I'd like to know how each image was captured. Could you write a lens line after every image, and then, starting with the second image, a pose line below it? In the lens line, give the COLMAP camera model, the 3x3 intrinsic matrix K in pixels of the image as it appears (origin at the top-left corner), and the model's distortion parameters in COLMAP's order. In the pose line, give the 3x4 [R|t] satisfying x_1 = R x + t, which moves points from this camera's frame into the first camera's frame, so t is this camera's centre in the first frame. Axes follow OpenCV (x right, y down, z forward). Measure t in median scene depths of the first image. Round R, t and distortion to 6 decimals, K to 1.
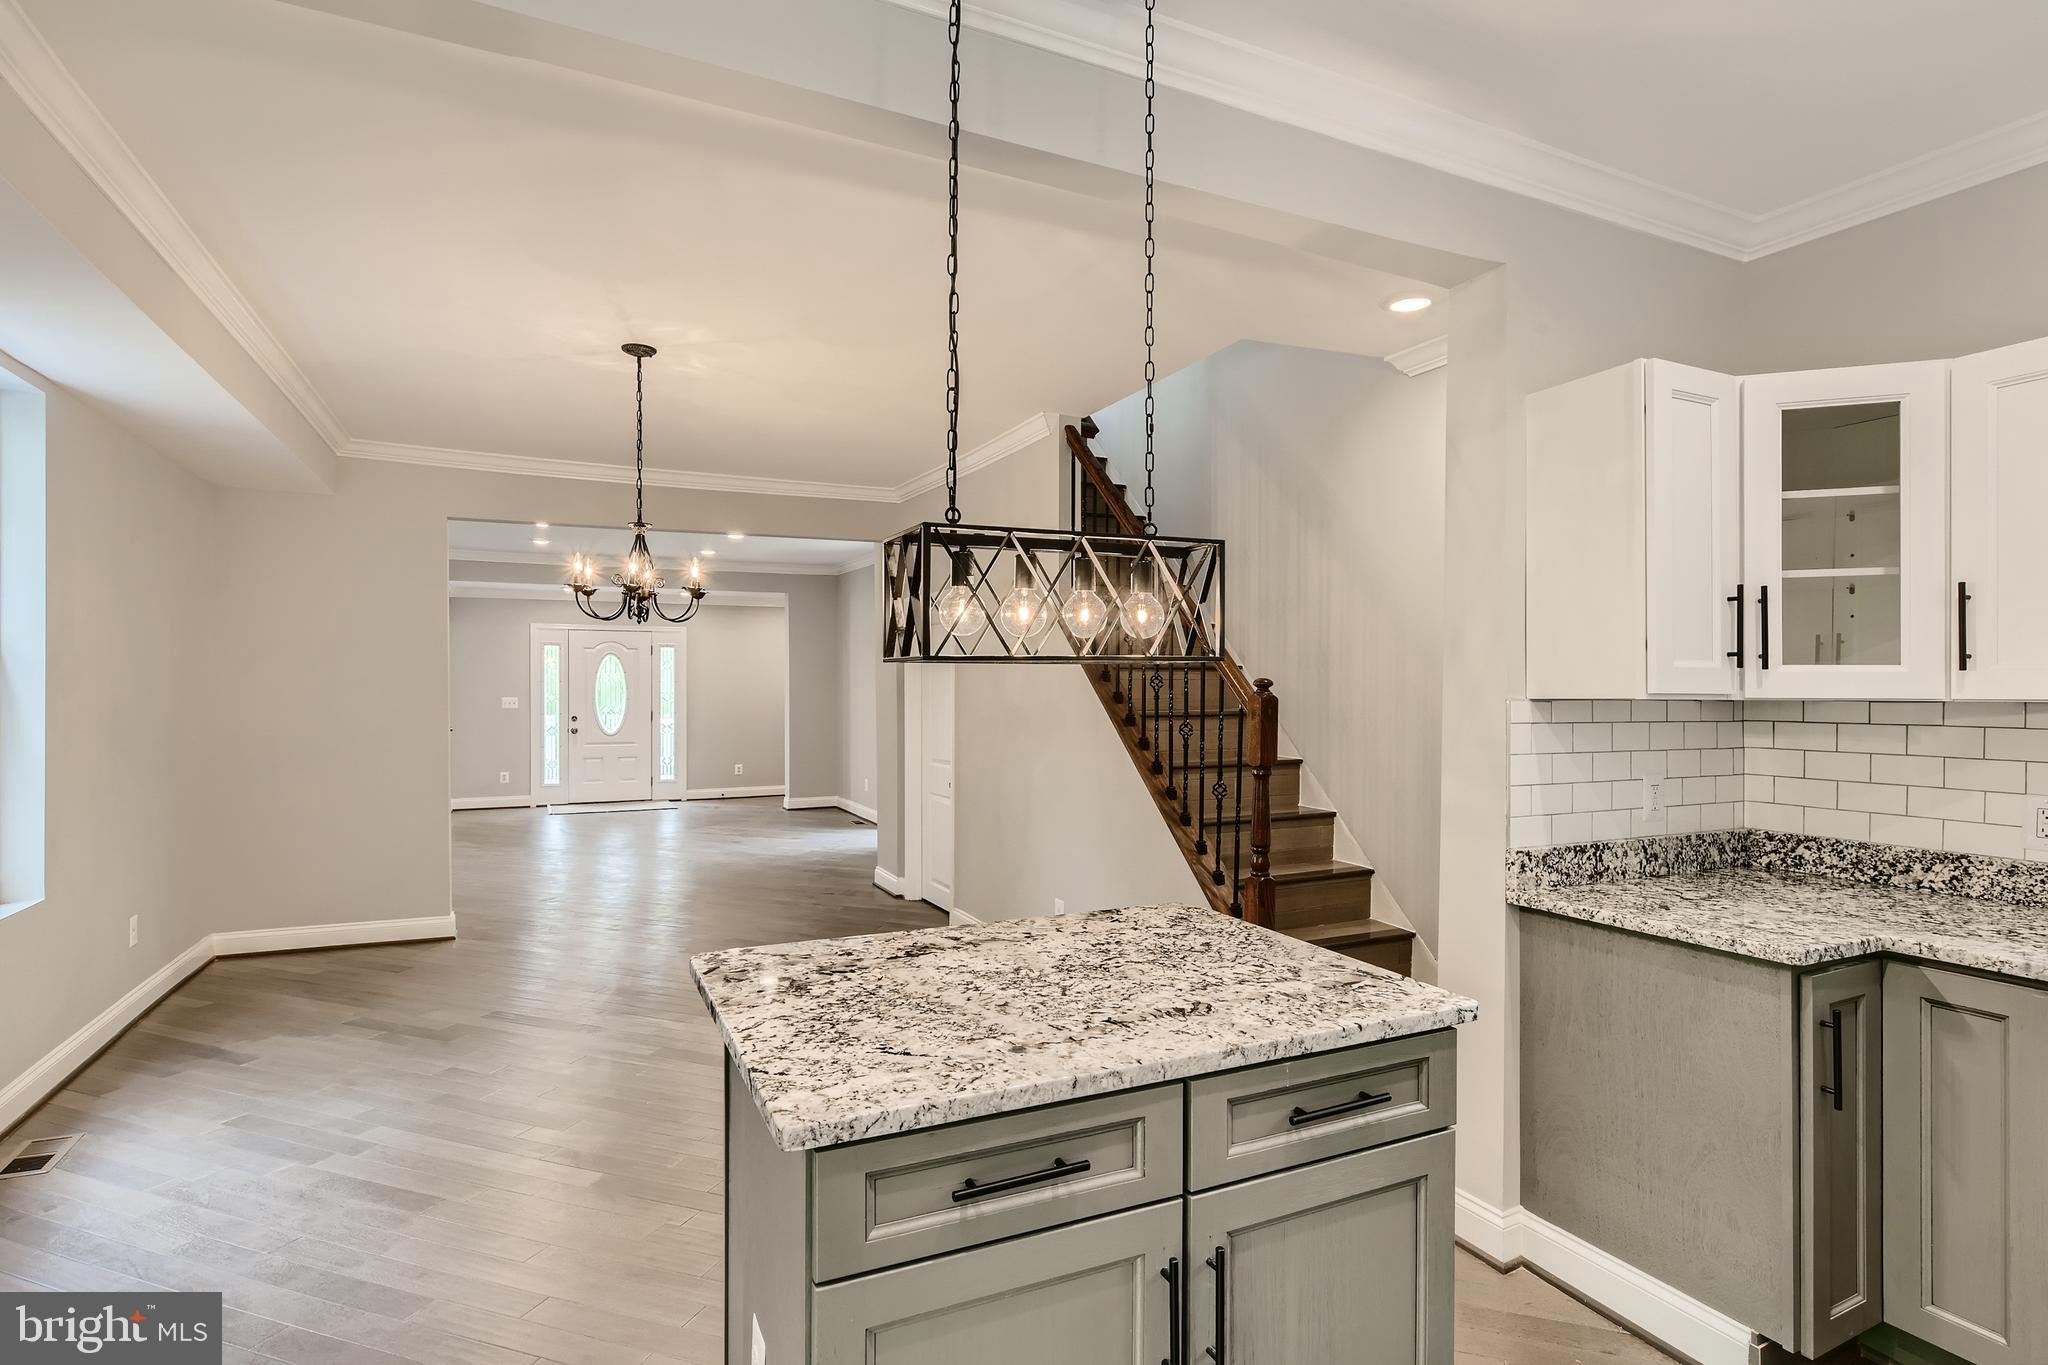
lens RADIAL K [[1031.4, 0, 1026.8], [0, 1031.4, 676.9], [0, 0, 1]] dist [-0.000020, 0.001192]
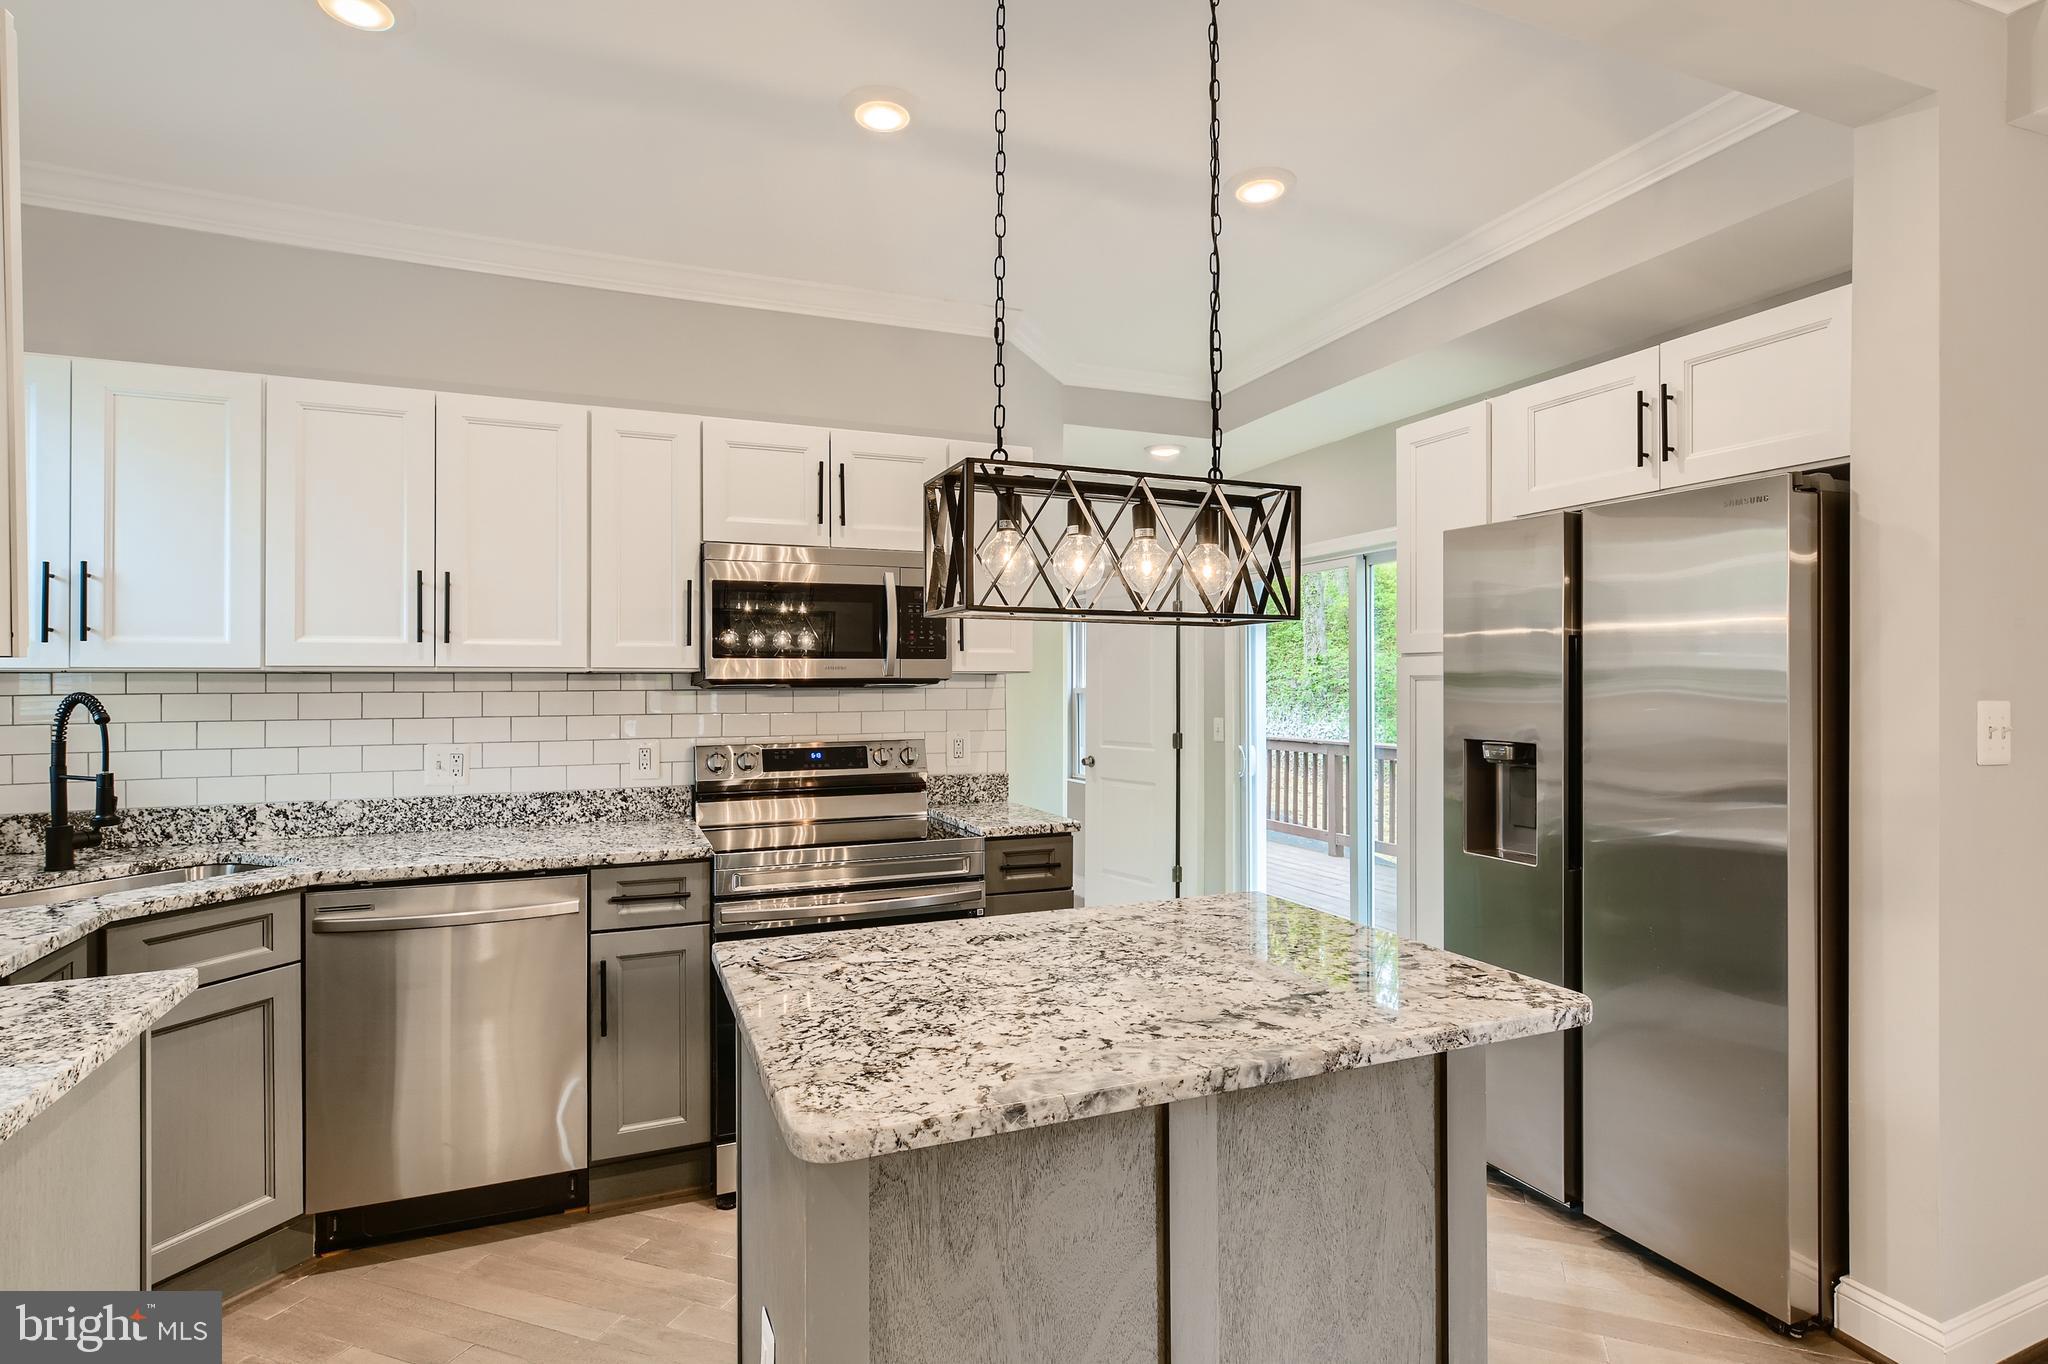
lens RADIAL K [[1031.4, 0, 1026.8], [0, 1031.4, 676.4], [0, 0, 1]] dist [-0.000020, 0.001192]
pose [[-0.998776, -0.001372, 0.049449, 0.051824], [-0.001787, 0.999964, -0.008350, 0.039288], [-0.049436, -0.008428, -0.998742, 1.723017]]
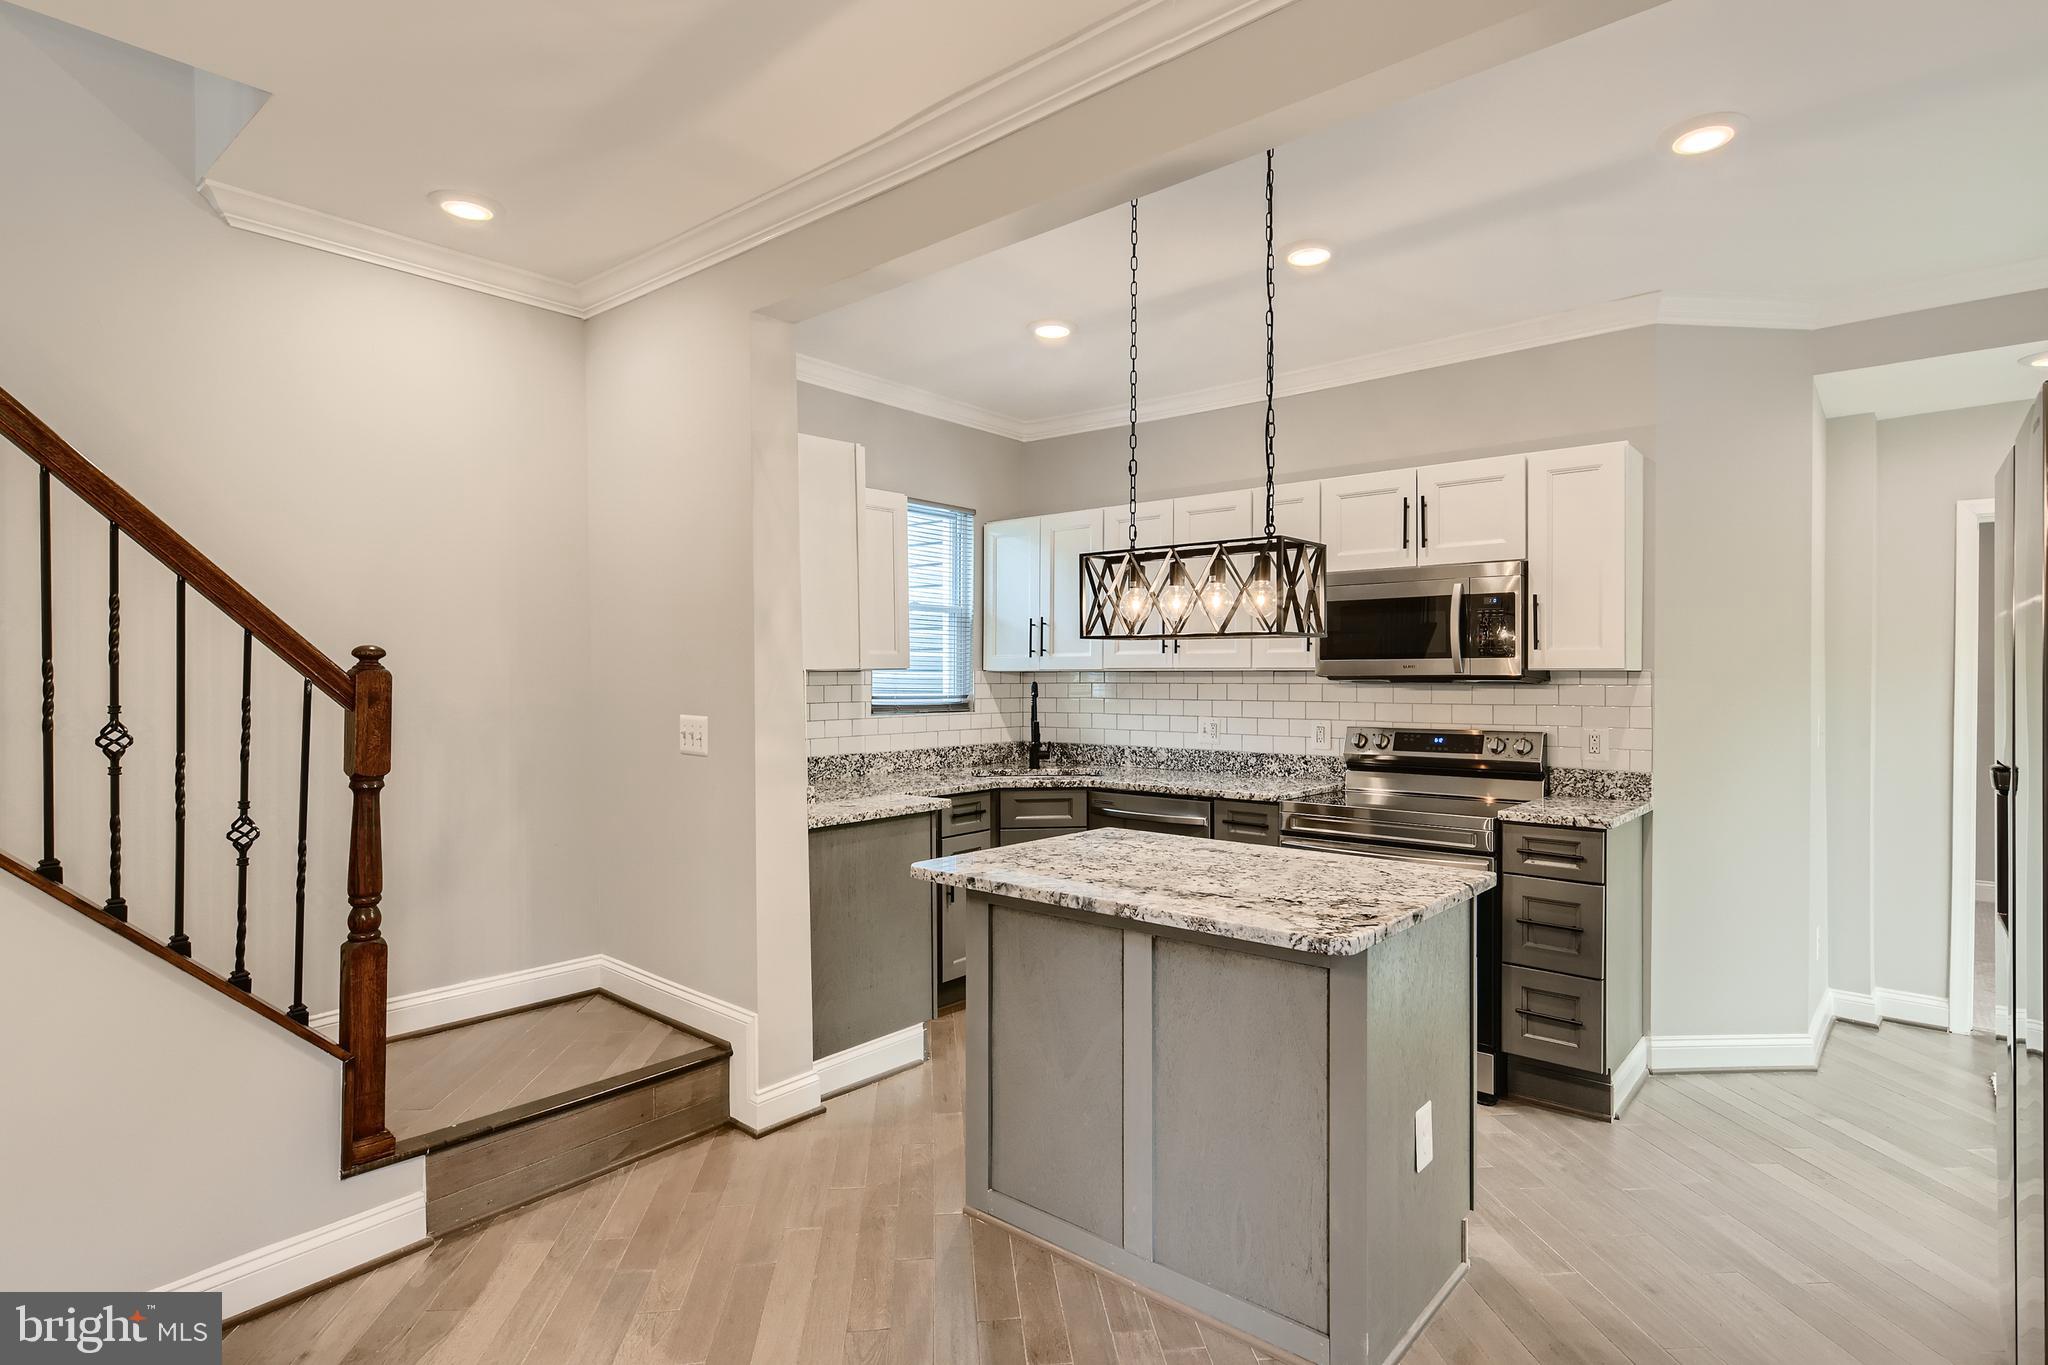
lens RADIAL K [[1033.1, 0, 1024.0], [0, 1033.1, 682.5], [0, 0, 1]] dist [-0.004735, 0.000004]
pose [[-0.401087, -0.009308, 0.915993, -1.020425], [-0.005217, 0.999955, 0.007877, 0.032100], [-0.916025, -0.001620, -0.401118, 1.587752]]
